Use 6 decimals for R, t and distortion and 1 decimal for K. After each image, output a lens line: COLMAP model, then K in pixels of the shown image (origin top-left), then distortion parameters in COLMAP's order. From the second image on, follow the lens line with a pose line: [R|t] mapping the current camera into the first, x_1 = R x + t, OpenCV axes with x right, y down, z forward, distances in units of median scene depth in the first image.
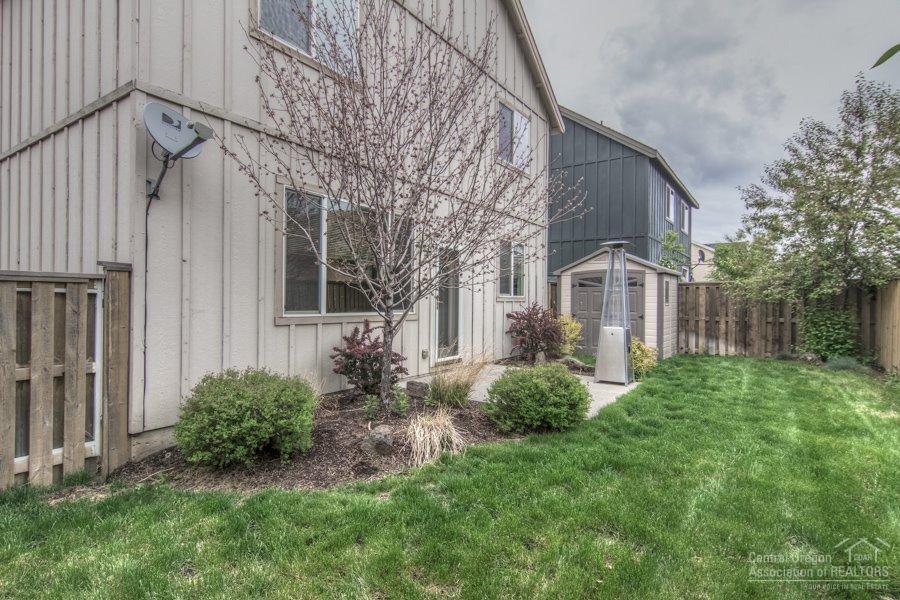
lens RADIAL K [[477.1, 0, 450.0], [0, 477.1, 300.0], [0, 0, 1]] dist [0.014975, 0.000037]
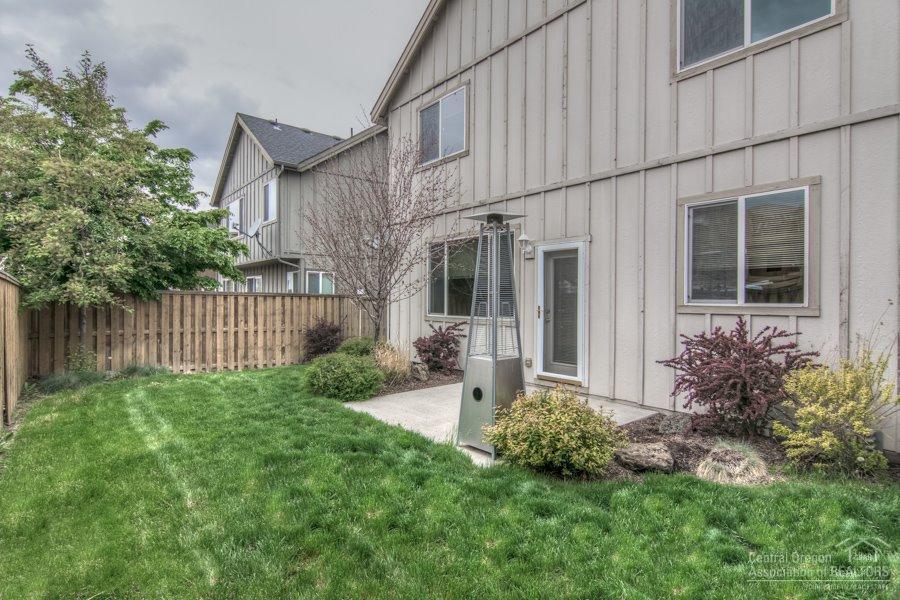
lens RADIAL K [[477.1, 0, 450.0], [0, 477.1, 300.0], [0, 0, 1]] dist [0.014975, 0.000037]
pose [[-0.274243, -0.015318, -0.961539, 0.928852], [-0.001174, 0.999878, -0.015594, 0.002303], [0.961660, -0.003147, -0.274227, 1.122354]]
